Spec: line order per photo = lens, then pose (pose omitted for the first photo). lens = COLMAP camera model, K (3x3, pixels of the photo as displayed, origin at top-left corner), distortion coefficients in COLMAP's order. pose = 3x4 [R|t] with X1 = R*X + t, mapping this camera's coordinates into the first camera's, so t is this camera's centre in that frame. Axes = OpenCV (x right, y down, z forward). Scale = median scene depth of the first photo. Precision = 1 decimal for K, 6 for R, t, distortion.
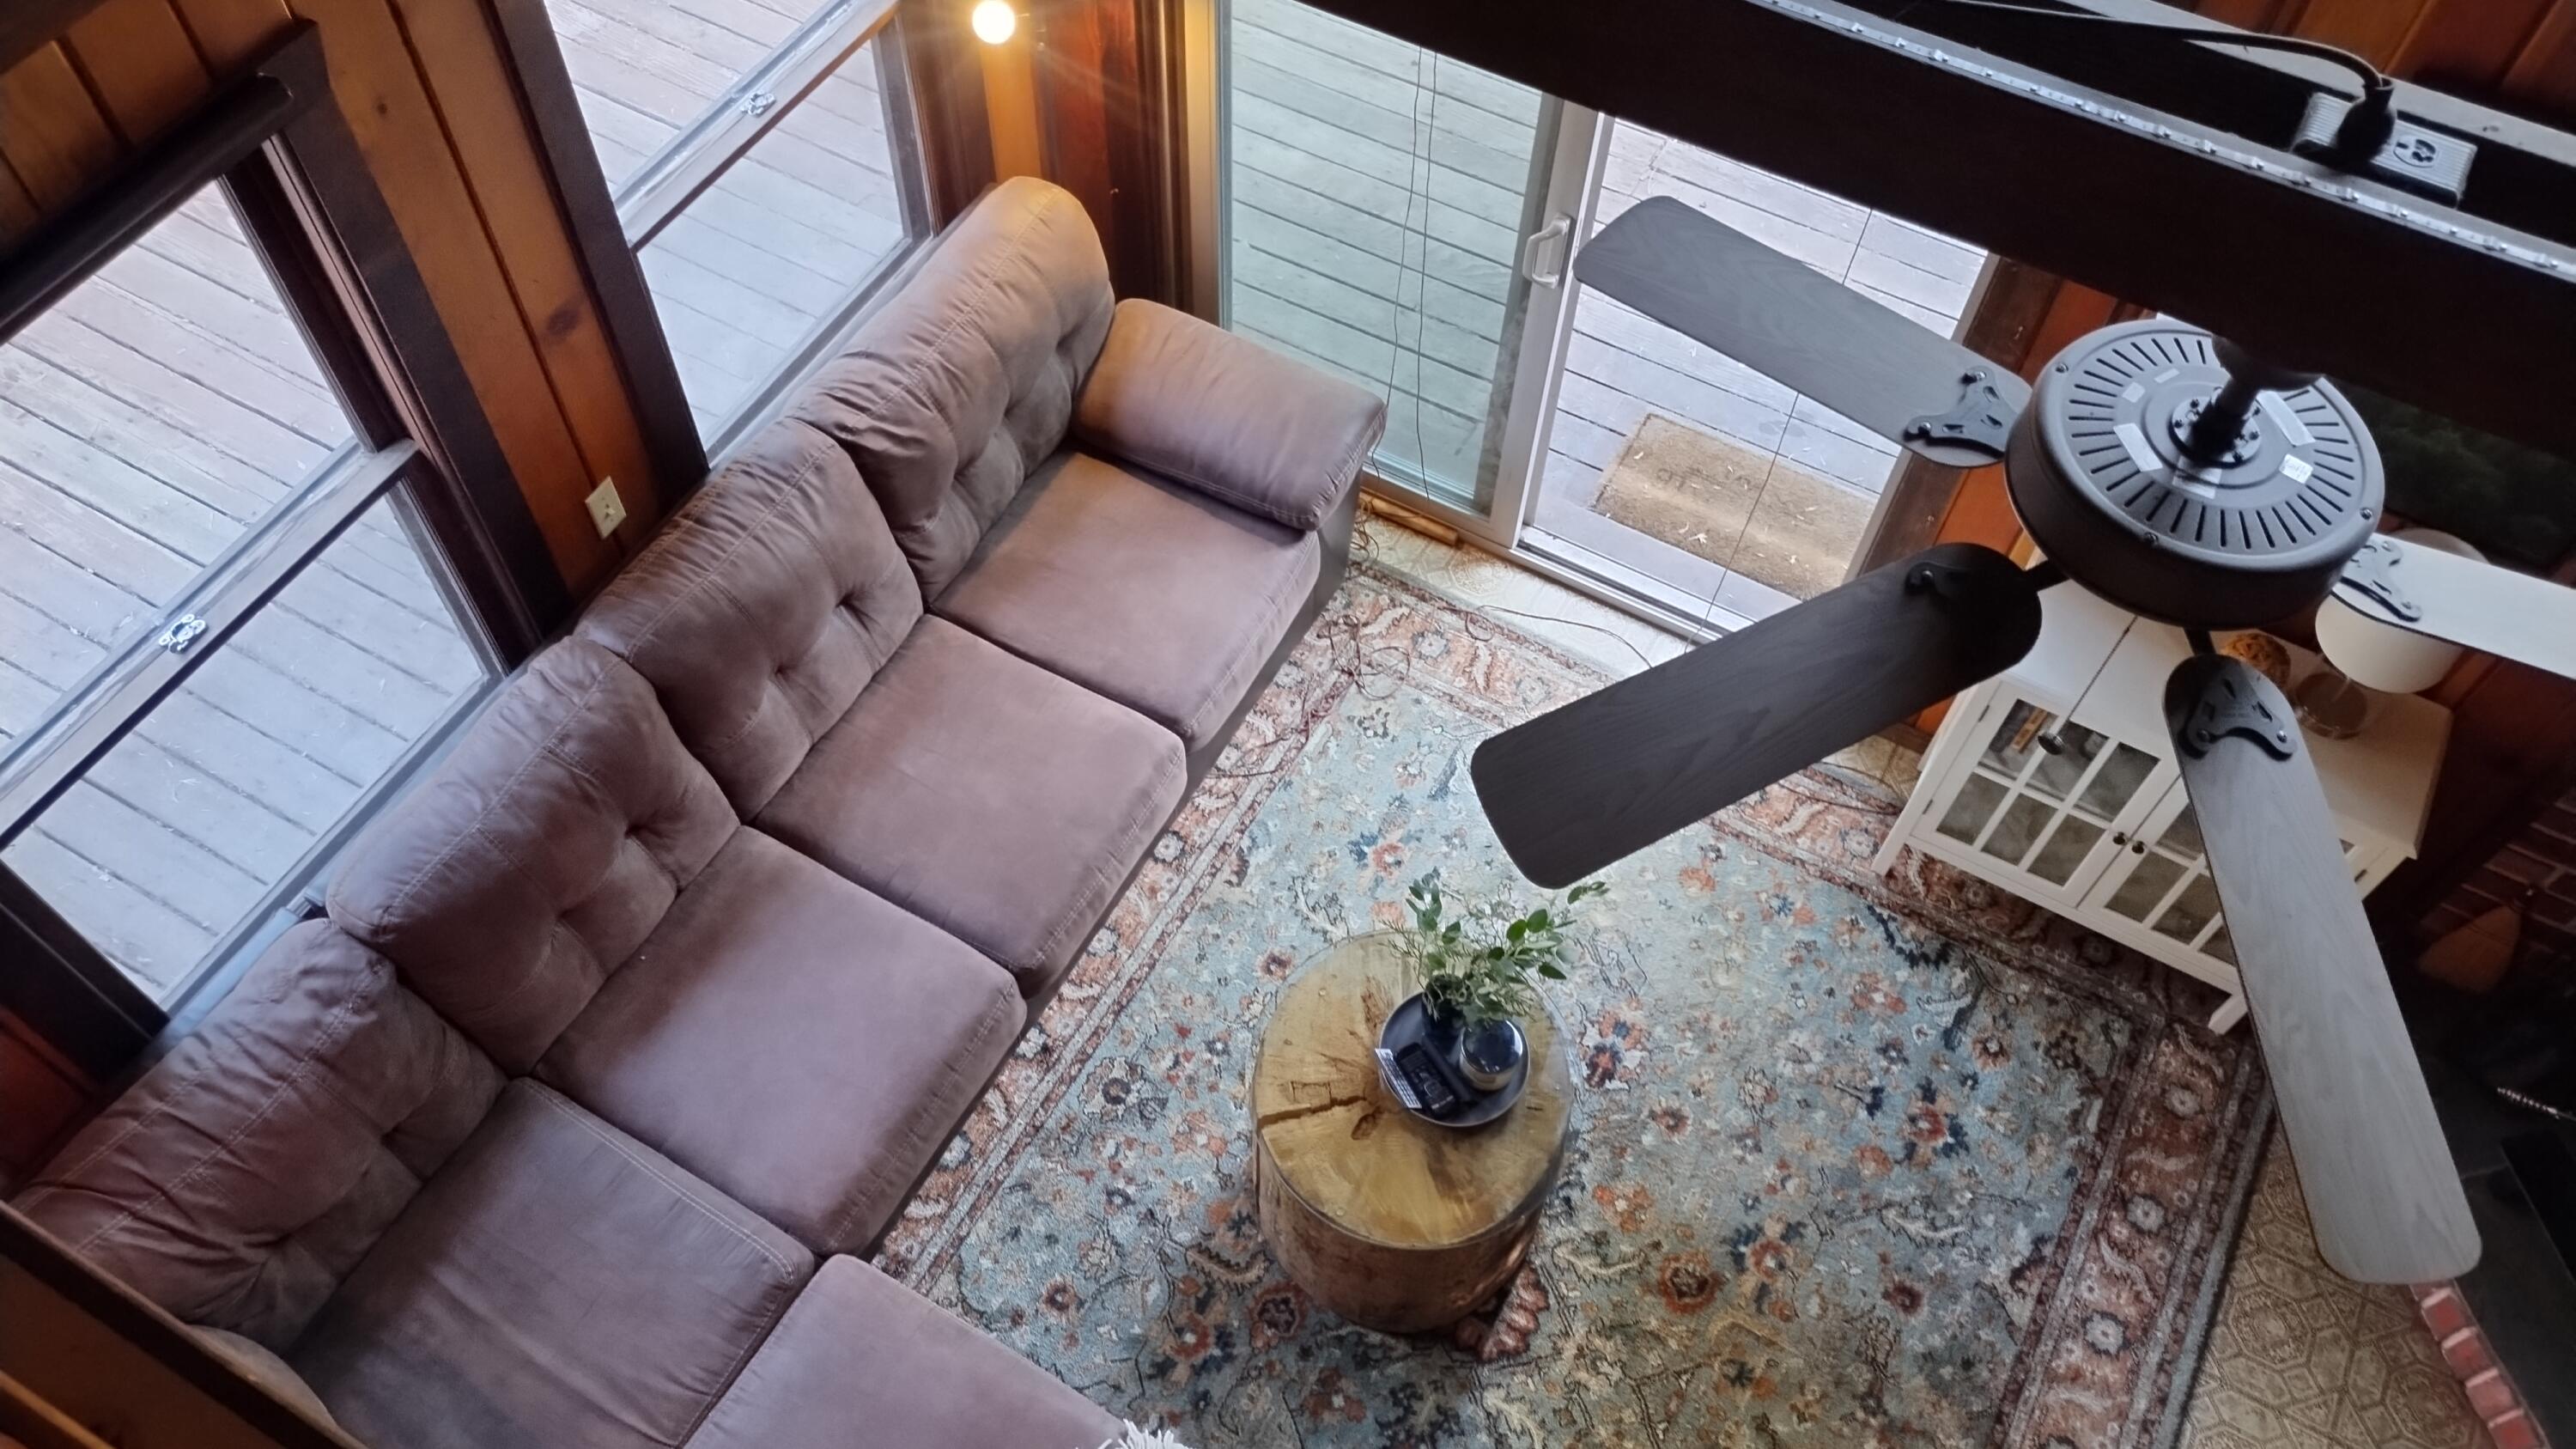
lens RADIAL K [[1908.2, 0, 1288.0], [0, 1908.2, 724.5], [0, 0, 1]] dist [0.094943, -0.149401]
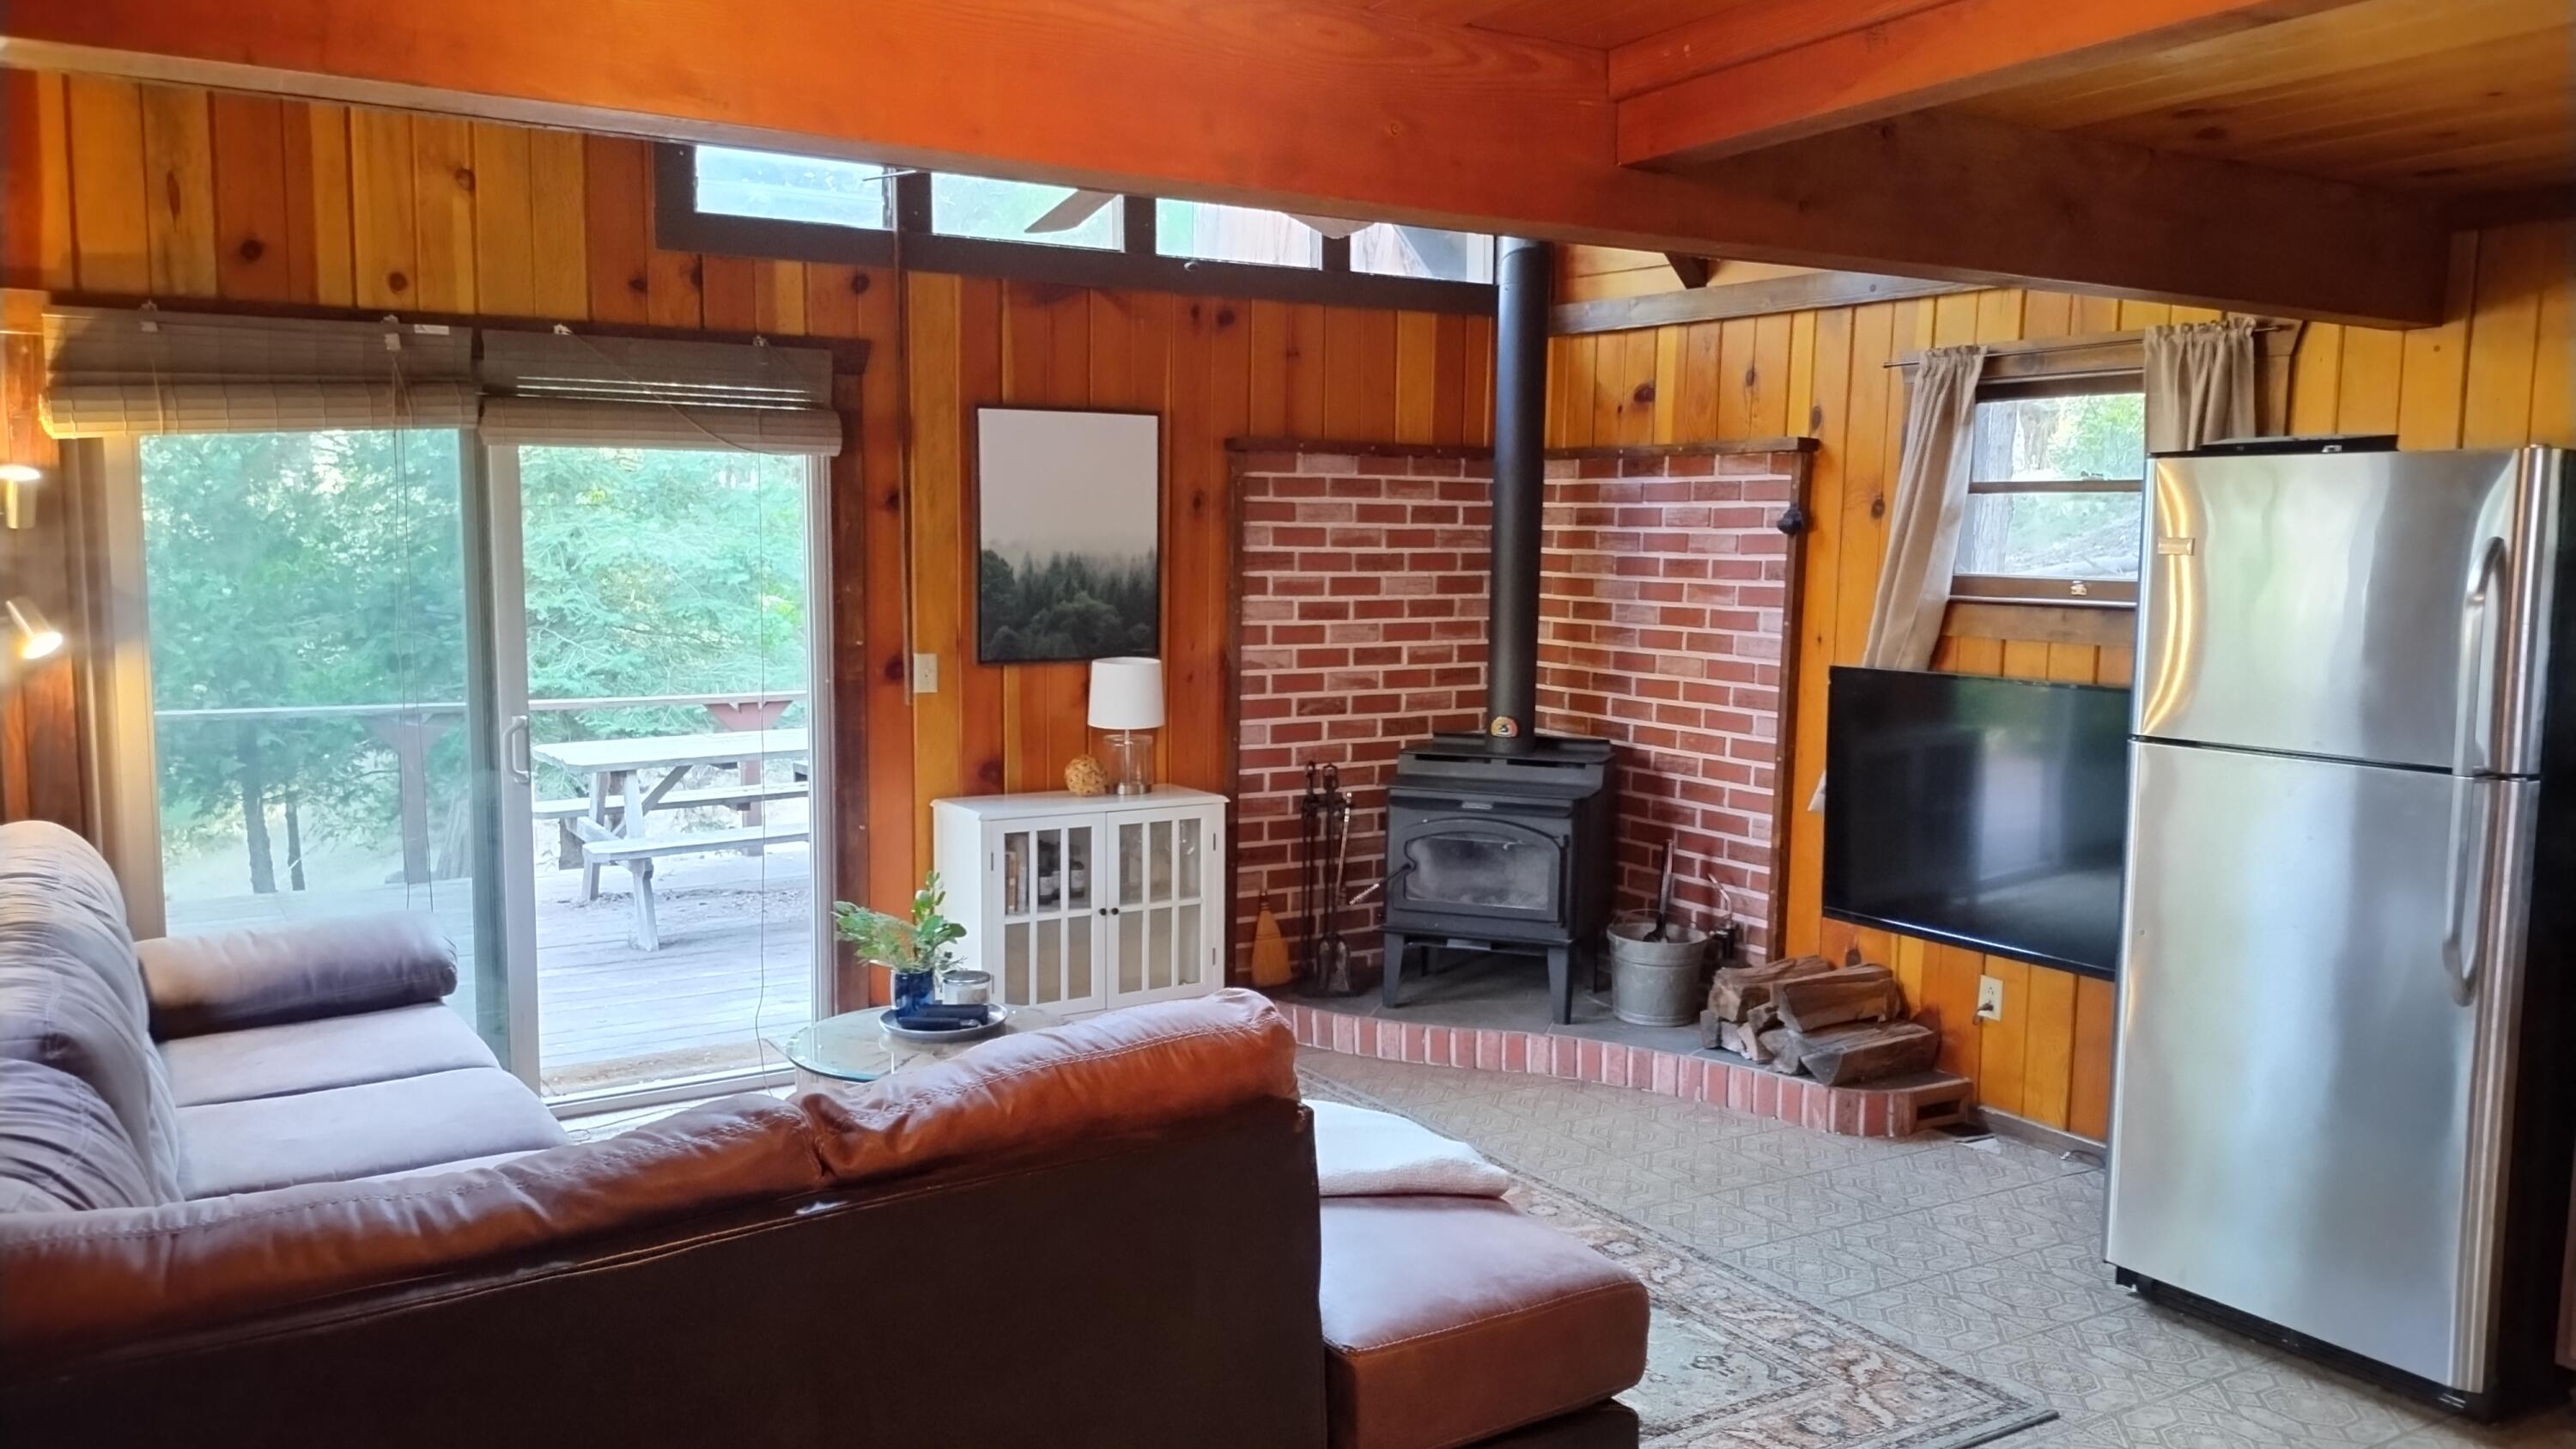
lens RADIAL K [[1908.2, 0, 1288.0], [0, 1908.2, 724.5], [0, 0, 1]] dist [0.094943, -0.149401]
pose [[0.484871, -0.113398, 0.867203, -0.740842], [0.733926, 0.592035, -0.332937, 0.556969], [-0.475660, 0.797895, 0.370286, 0.275109]]
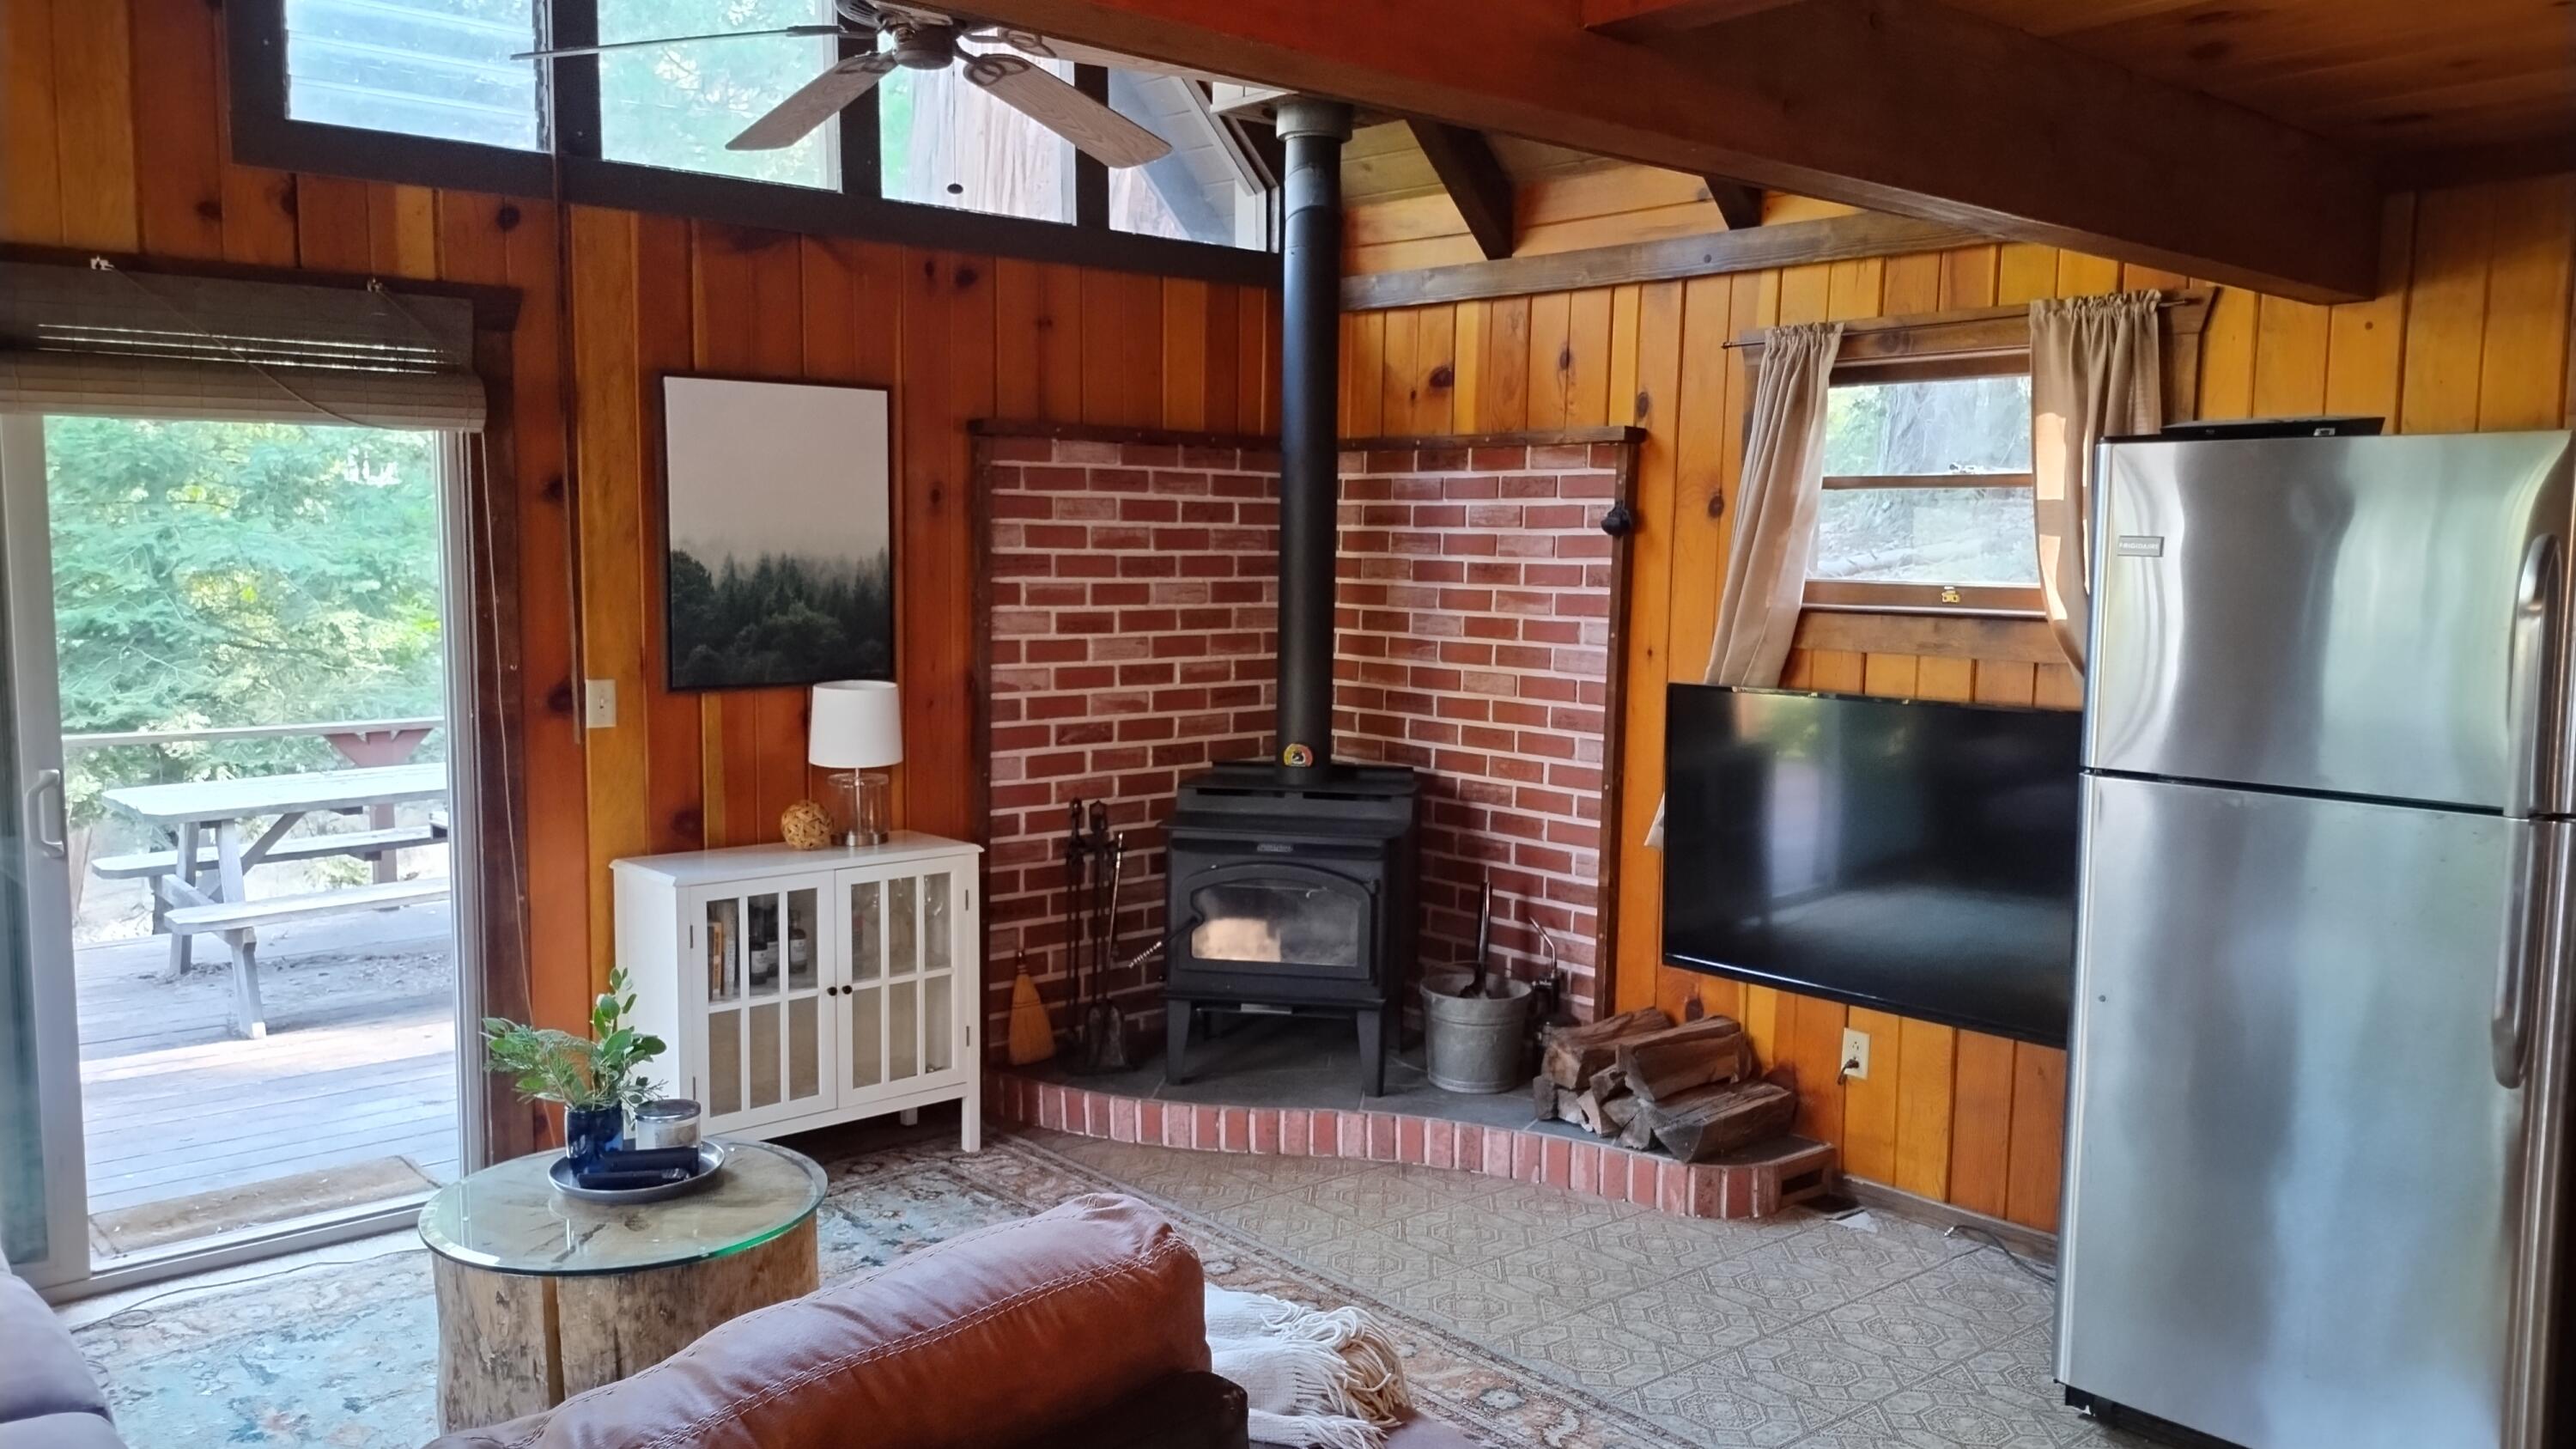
lens RADIAL K [[1908.2, 0, 1288.0], [0, 1908.2, 724.5], [0, 0, 1]] dist [0.094943, -0.149401]
pose [[0.338719, -0.116998, 0.933585, -0.571891], [0.786463, 0.579867, -0.212672, 0.438516], [-0.516473, 0.806266, 0.288427, 0.364771]]
